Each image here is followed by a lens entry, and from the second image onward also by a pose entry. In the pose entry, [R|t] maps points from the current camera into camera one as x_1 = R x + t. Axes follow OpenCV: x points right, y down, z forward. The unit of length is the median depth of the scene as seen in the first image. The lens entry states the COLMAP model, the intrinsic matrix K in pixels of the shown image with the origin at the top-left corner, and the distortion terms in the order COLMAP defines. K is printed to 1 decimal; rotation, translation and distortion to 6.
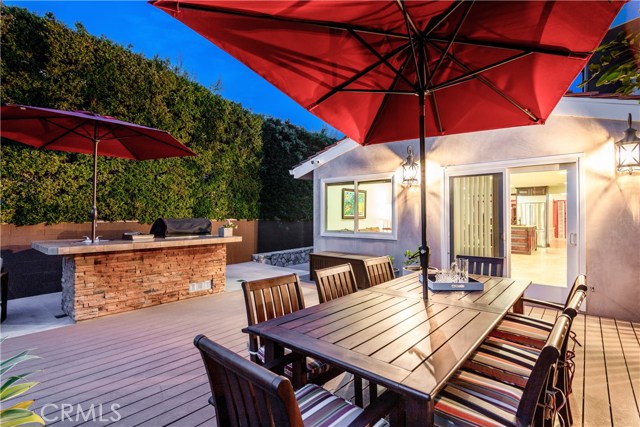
lens RADIAL K [[311.7, 0, 320.0], [0, 311.7, 213.5], [0, 0, 1]] dist [0.004228, 0.000280]
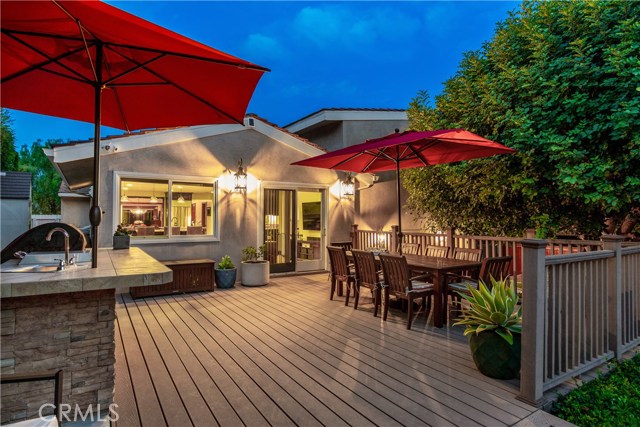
lens RADIAL K [[362.1, 0, 320.0], [0, 362.1, 213.5], [0, 0, 1]] dist [-0.001982, -0.000304]
pose [[0.295310, 0.014691, 0.955289, -0.859786], [-0.009533, 0.999877, -0.012430, 0.001785], [-0.955354, -0.005436, 0.295413, 0.302762]]
